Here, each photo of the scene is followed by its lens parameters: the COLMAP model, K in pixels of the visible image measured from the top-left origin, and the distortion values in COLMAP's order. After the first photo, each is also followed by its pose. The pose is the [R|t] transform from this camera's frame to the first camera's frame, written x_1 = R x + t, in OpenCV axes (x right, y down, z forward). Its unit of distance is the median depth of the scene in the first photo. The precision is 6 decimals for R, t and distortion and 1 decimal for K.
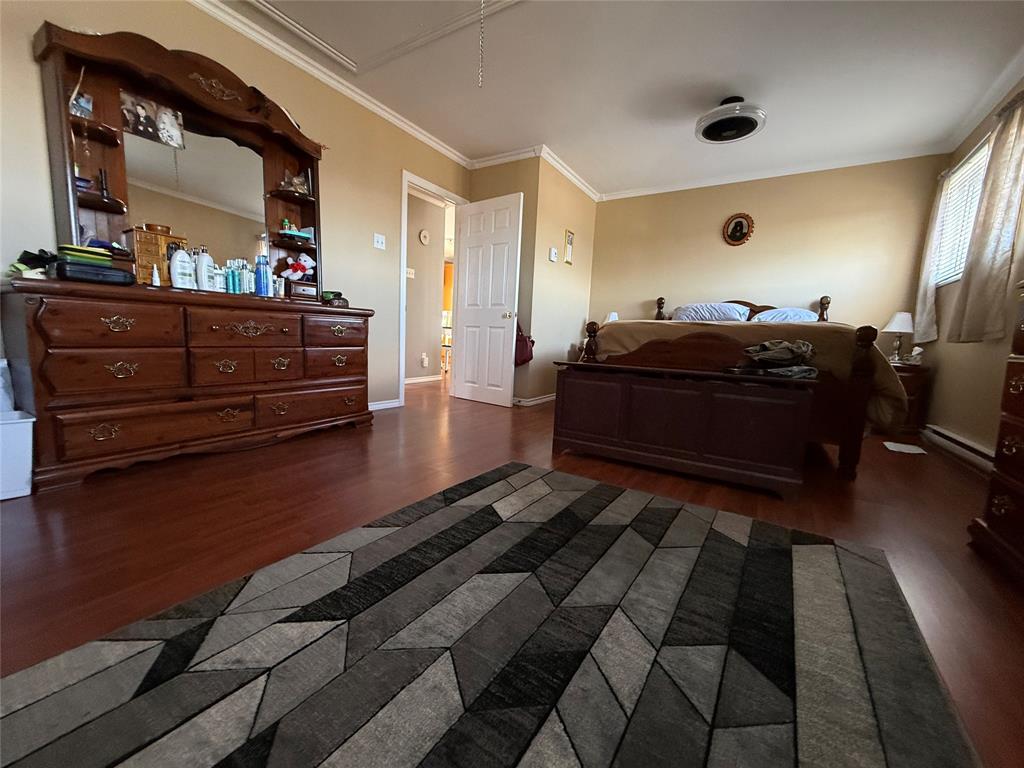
lens RADIAL K [[408.5, 0, 512.6], [0, 408.5, 388.5], [0, 0, 1]] dist [-0.002642, 0.002337]
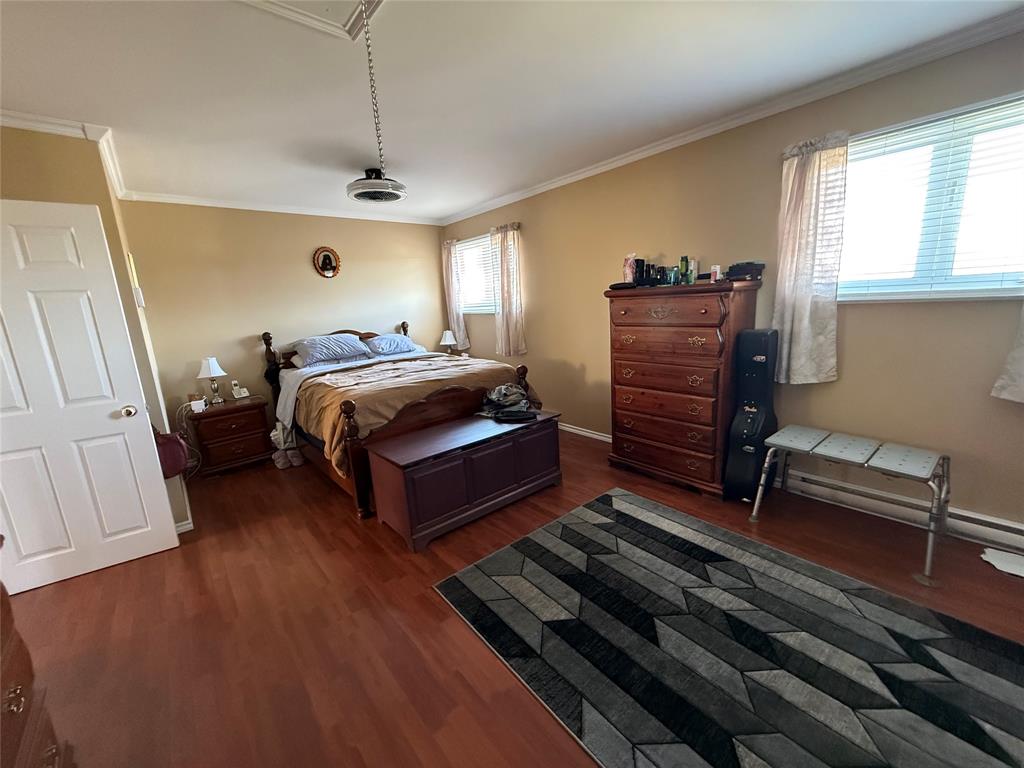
lens RADIAL K [[408.5, 0, 509.8], [0, 408.5, 383.5], [0, 0, 1]] dist [-0.002642, 0.002337]
pose [[0.298080, -0.254781, 0.919911, -0.920662], [0.192545, 0.959959, 0.203482, -0.561977], [-0.934920, 0.116470, 0.335201, 0.652036]]
